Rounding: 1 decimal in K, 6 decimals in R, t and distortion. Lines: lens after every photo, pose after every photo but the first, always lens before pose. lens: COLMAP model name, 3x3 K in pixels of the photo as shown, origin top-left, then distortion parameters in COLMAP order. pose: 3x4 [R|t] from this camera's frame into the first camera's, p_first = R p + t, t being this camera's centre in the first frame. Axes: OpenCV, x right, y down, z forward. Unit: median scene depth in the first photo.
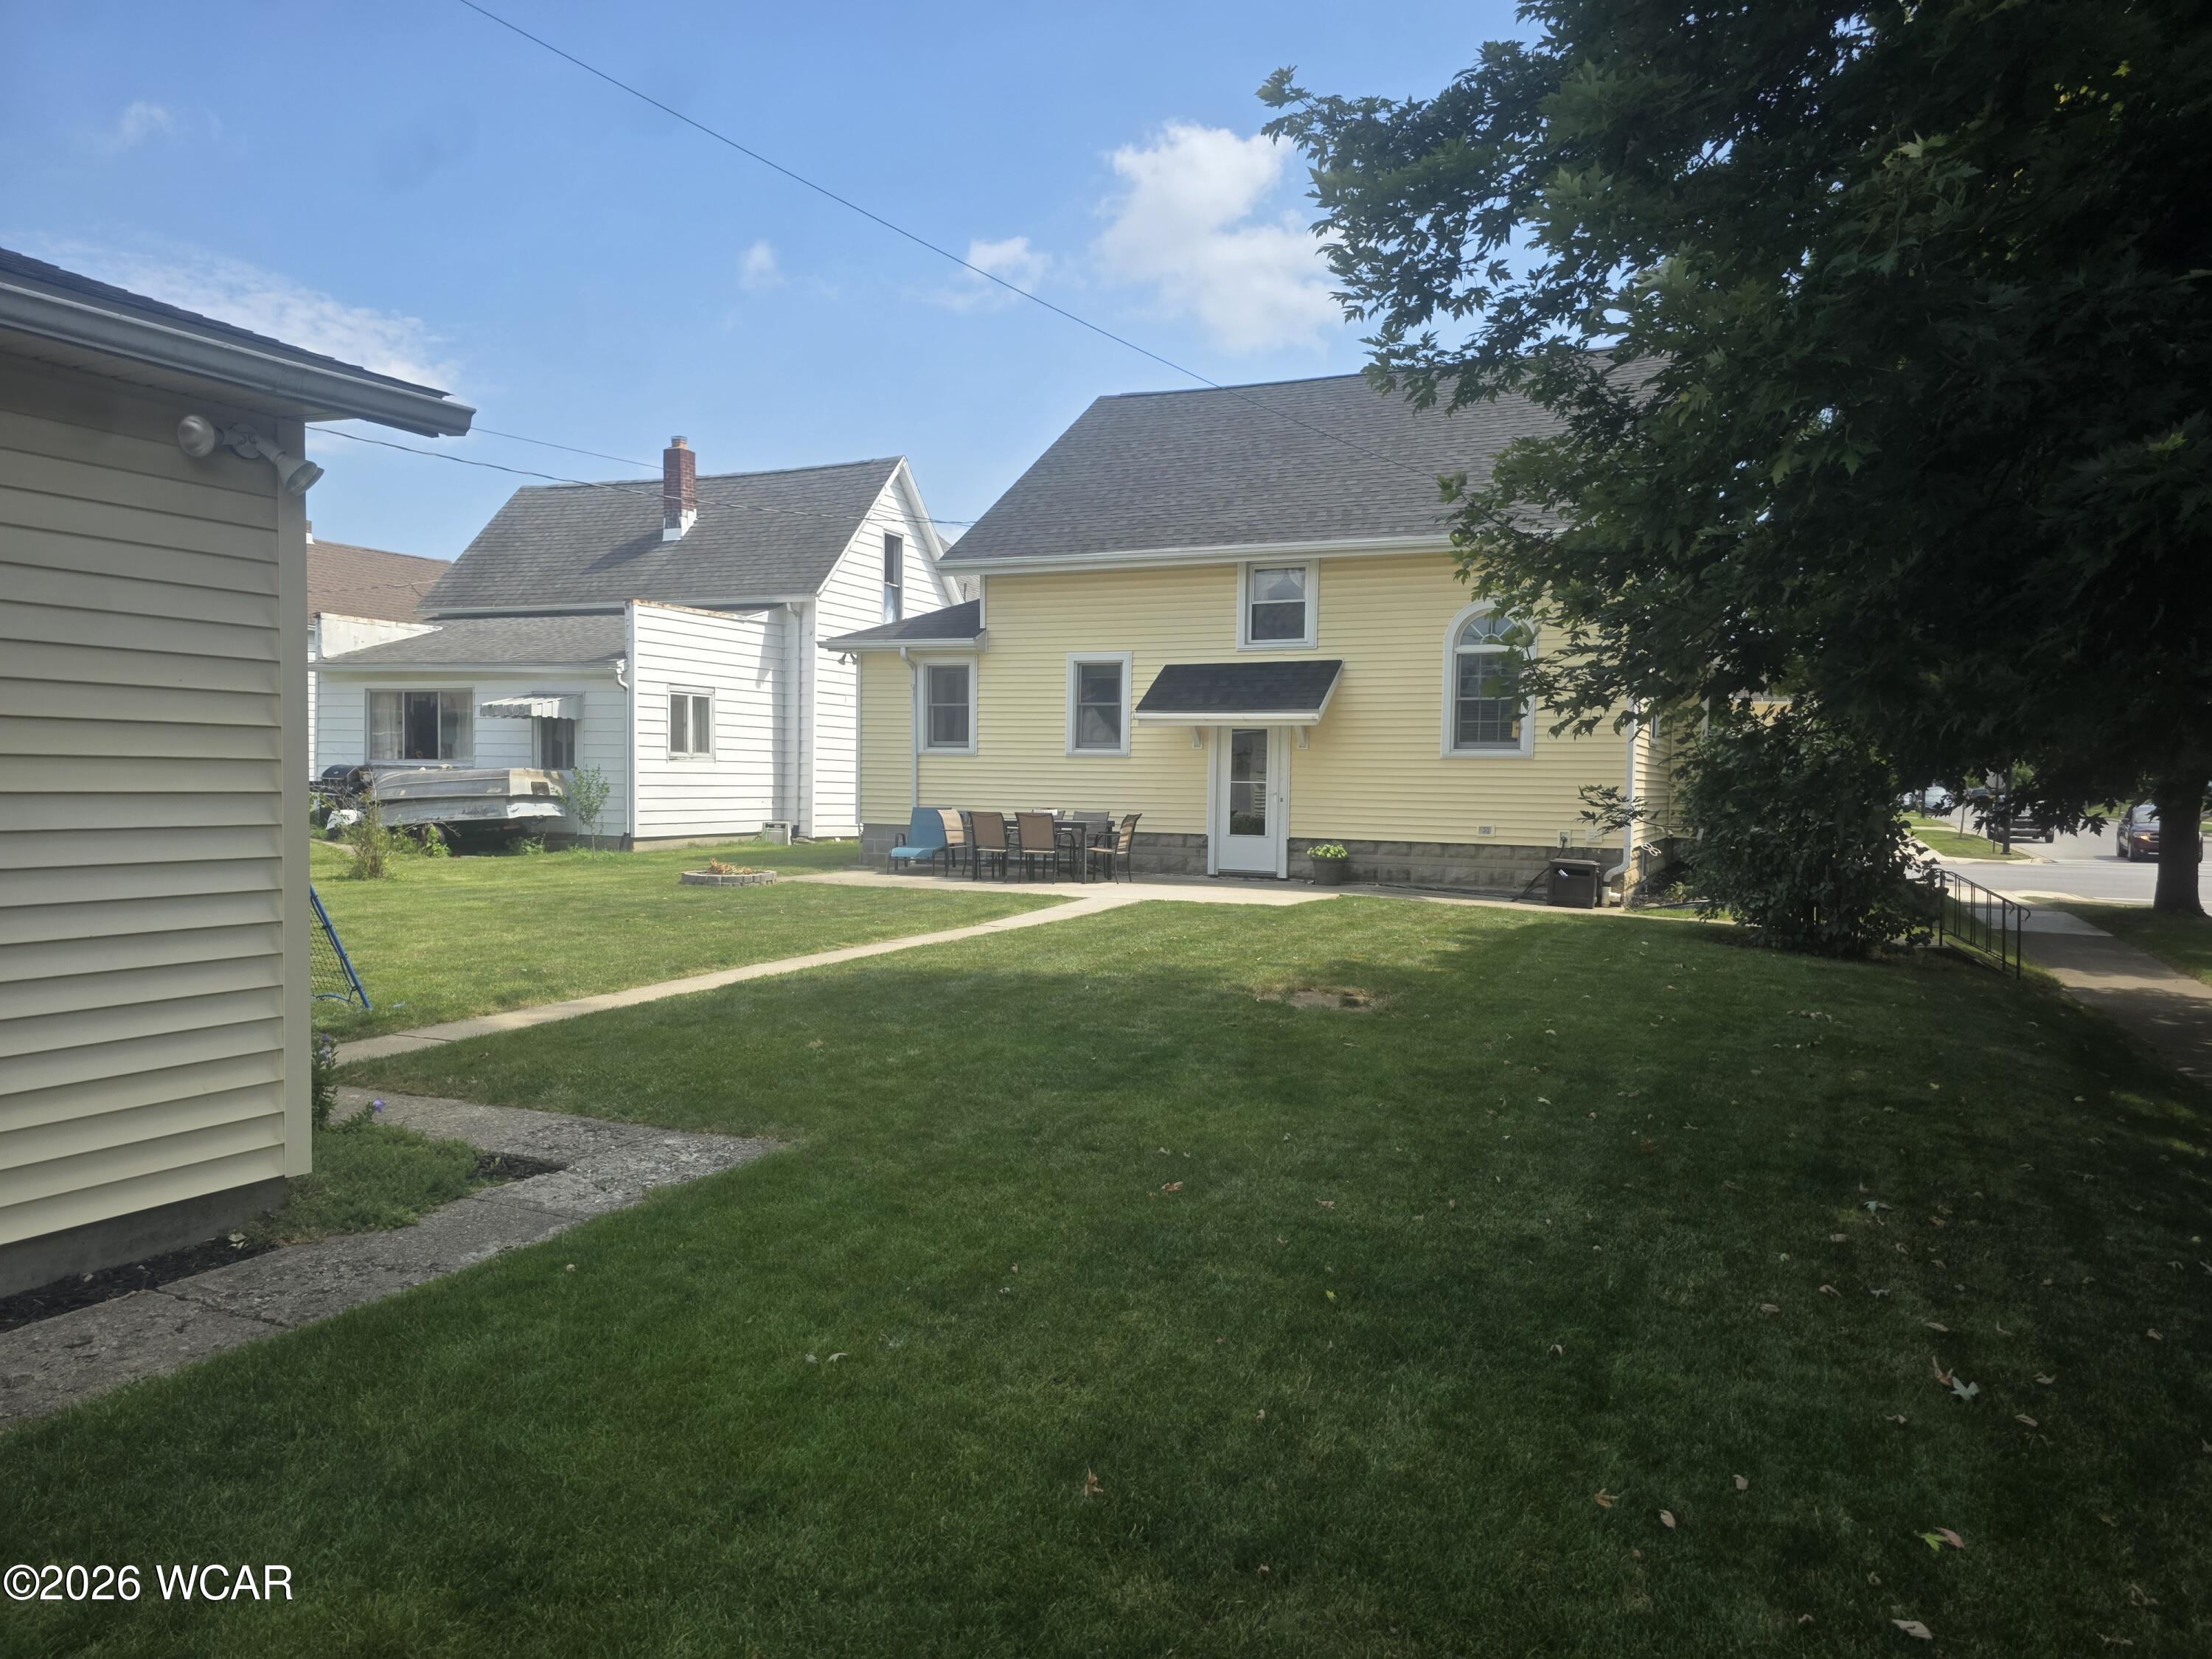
lens RADIAL K [[1529.9, 0, 1106.0], [0, 1529.9, 832.0], [0, 0, 1]] dist [0.036499, -0.008240]
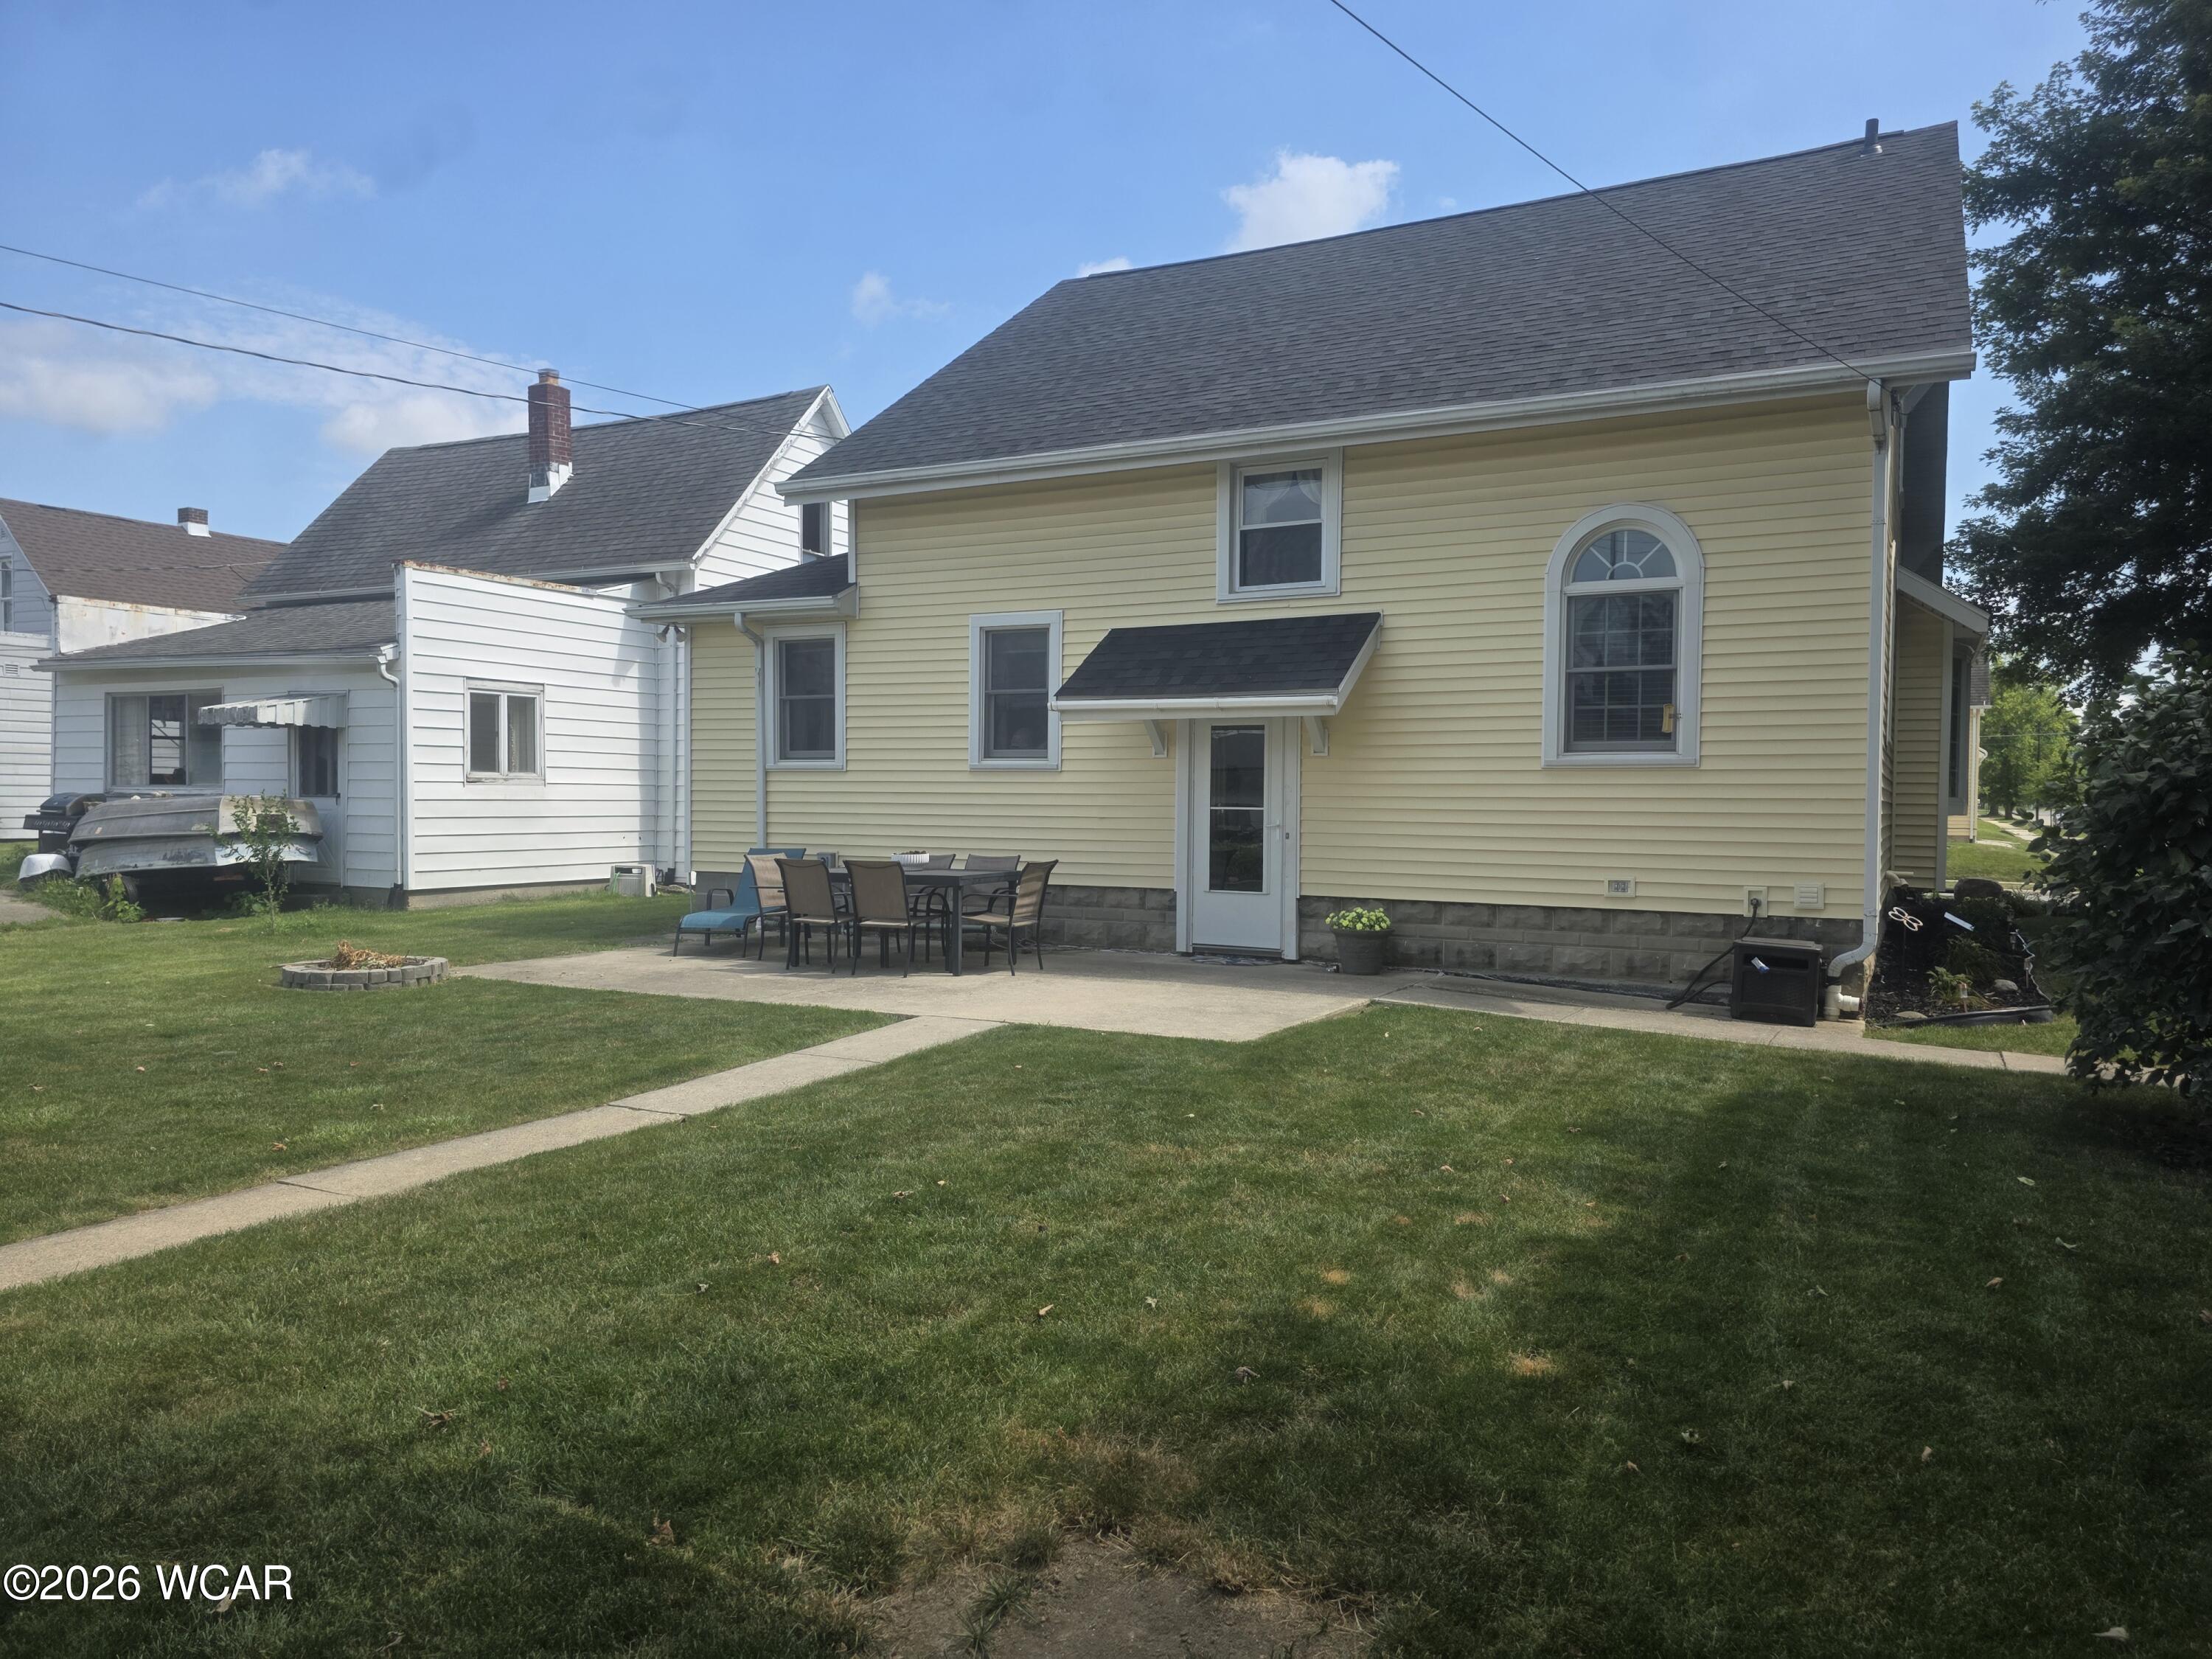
lens RADIAL K [[1529.9, 0, 1119.6], [0, 1529.9, 824.2], [0, 0, 1]] dist [0.036499, -0.008240]
pose [[0.998614, -0.006401, -0.052250, 0.075694], [0.005332, 0.999774, -0.020585, -0.012879], [0.052370, 0.020278, 0.998422, 0.351619]]
